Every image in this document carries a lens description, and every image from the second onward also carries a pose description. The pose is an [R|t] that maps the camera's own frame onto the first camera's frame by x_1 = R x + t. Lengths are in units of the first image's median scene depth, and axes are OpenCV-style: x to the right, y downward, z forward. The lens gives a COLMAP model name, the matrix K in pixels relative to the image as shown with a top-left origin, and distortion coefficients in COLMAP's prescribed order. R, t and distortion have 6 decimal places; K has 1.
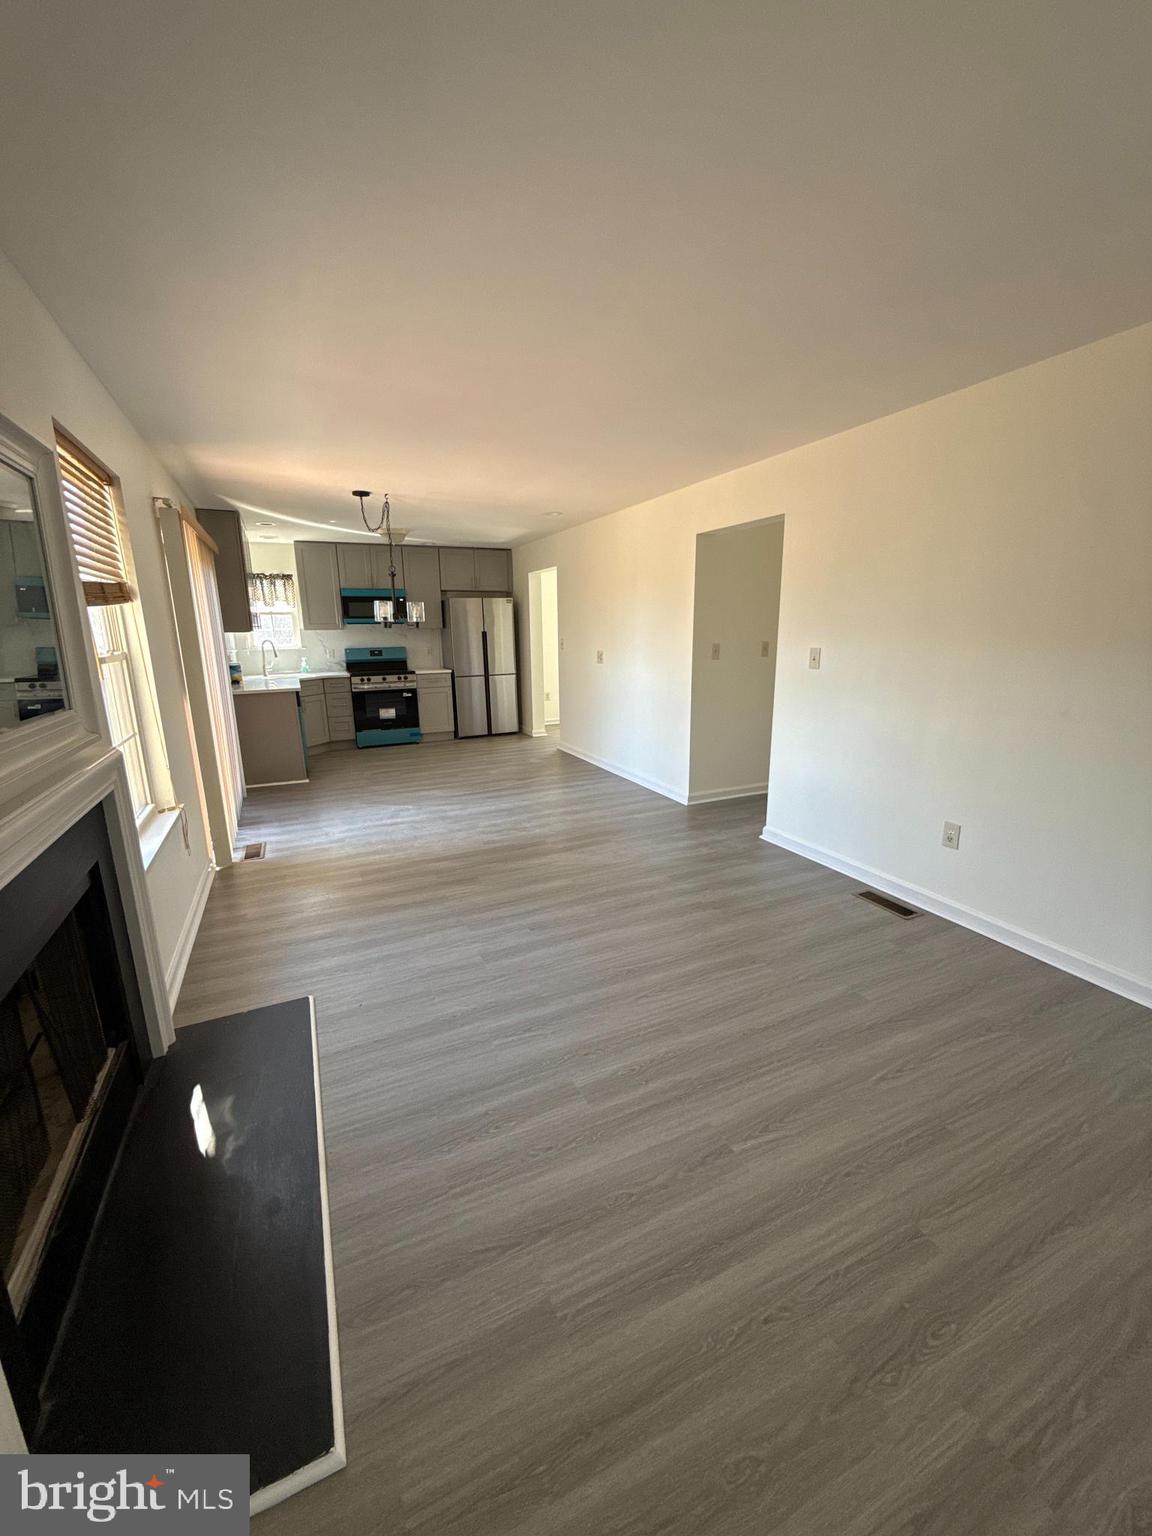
lens RADIAL K [[612.0, 0, 576.0], [0, 612.0, 768.0], [0, 0, 1]] dist [-0.000465, 0.000241]
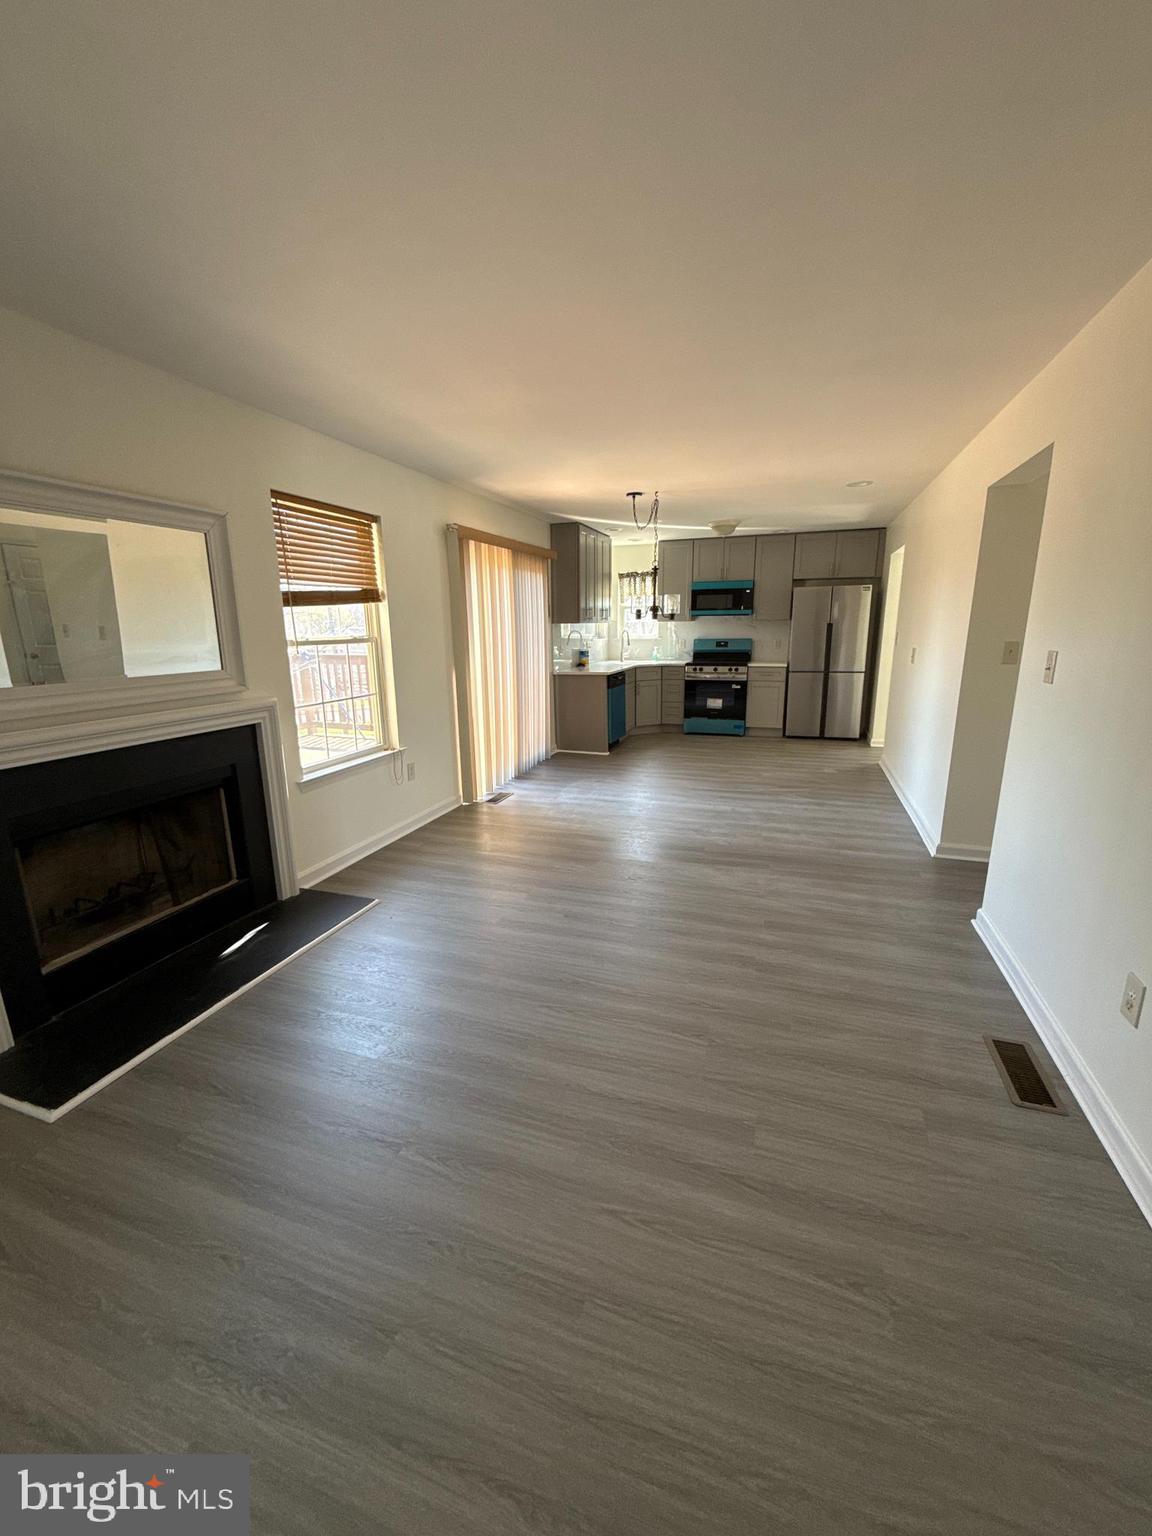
lens RADIAL K [[609.5, 0, 578.7], [0, 609.5, 771.2], [0, 0, 1]] dist [0.000192, 0.000283]
pose [[0.721514, 0.166667, -0.672042, 0.351570], [-0.153581, 0.984942, 0.079381, -0.035336], [0.675153, 0.045938, 0.736246, 0.151888]]
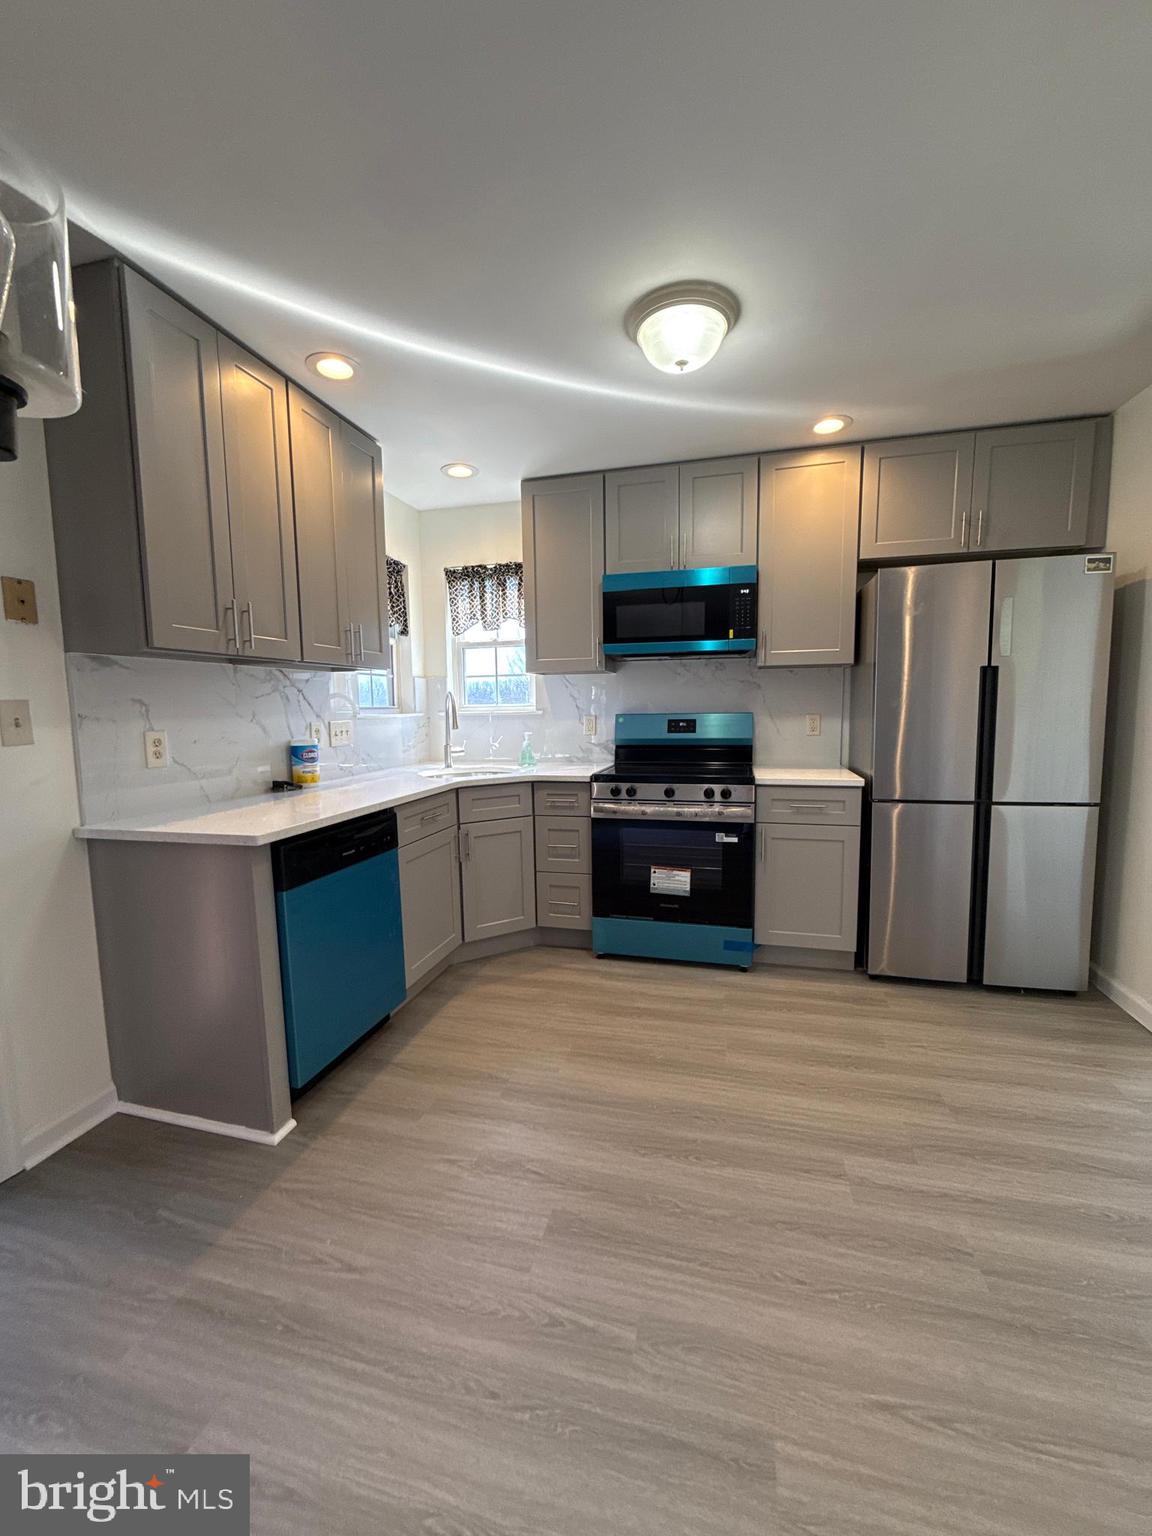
lens RADIAL K [[612.0, 0, 576.0], [0, 612.0, 768.0], [0, 0, 1]] dist [-0.000465, 0.000241]
pose [[0.771861, 0.066737, -0.632279, -0.175289], [-0.139967, 0.987914, -0.066591, -0.189498], [0.620193, 0.139898, 0.771874, 0.994051]]
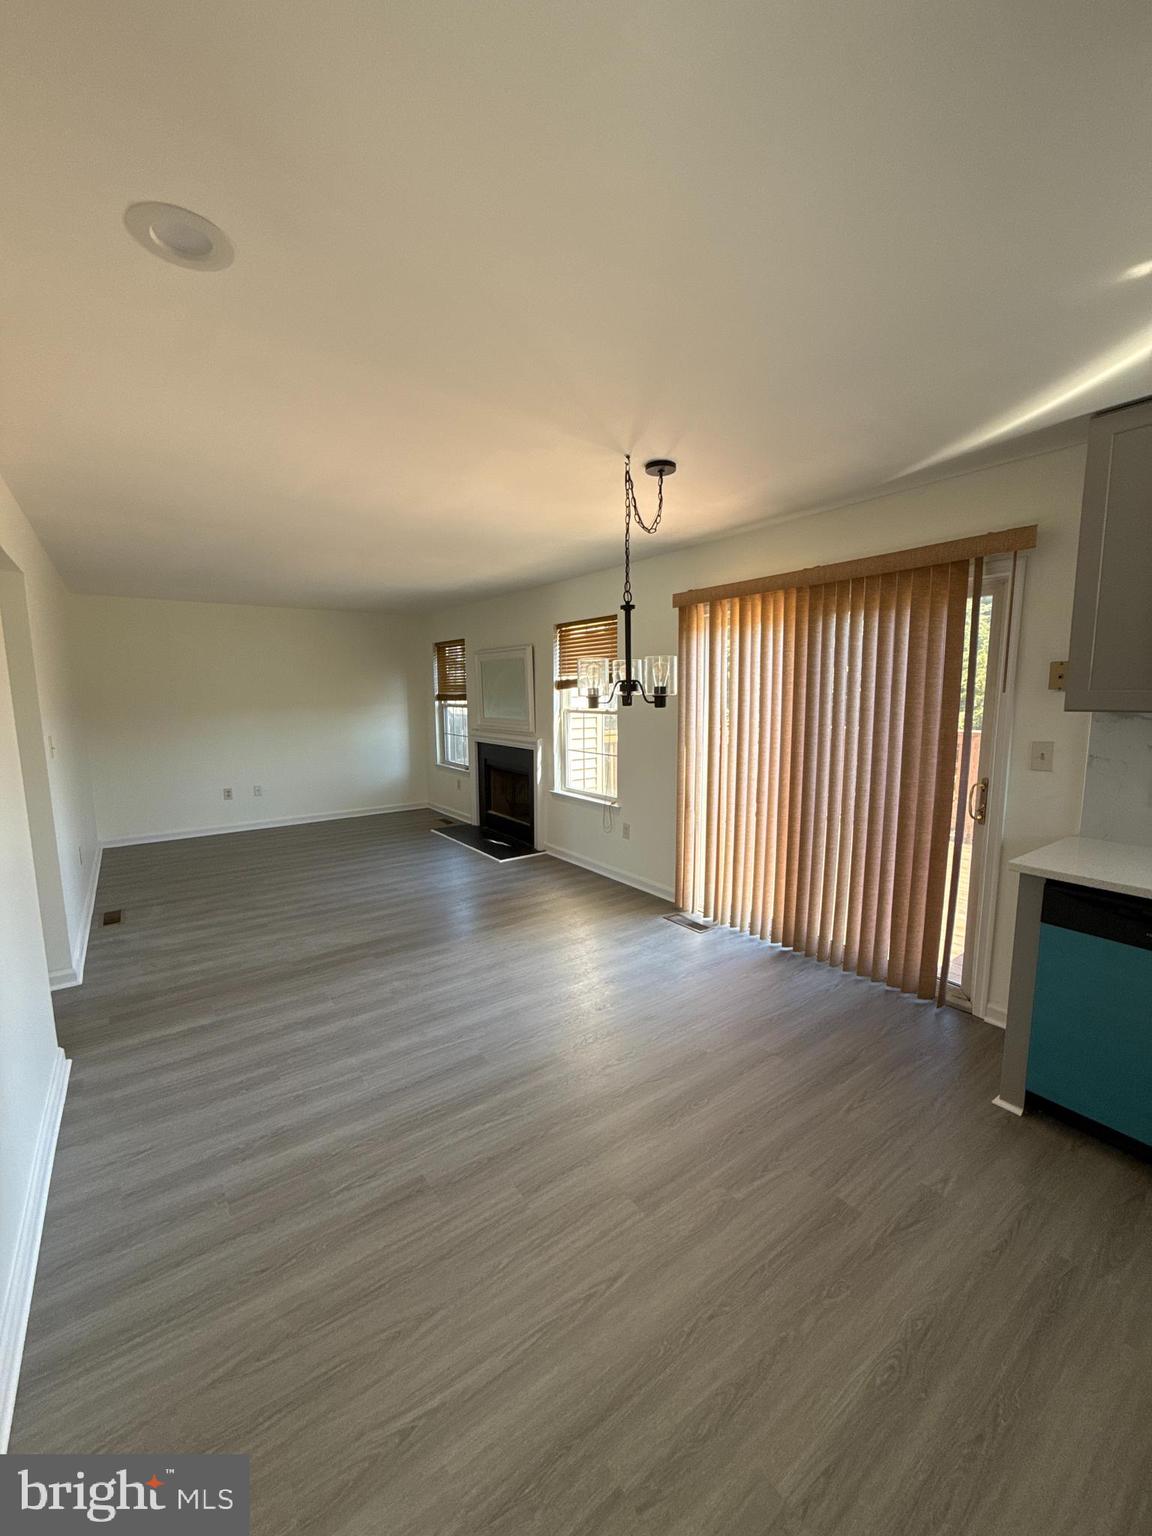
lens RADIAL K [[612.0, 0, 576.0], [0, 612.0, 768.0], [0, 0, 1]] dist [-0.000465, 0.000241]
pose [[-0.980716, 0.045090, -0.190165, -0.144298], [-0.023621, 0.938542, 0.344356, -0.351930], [0.194005, 0.342207, -0.919378, 1.461205]]
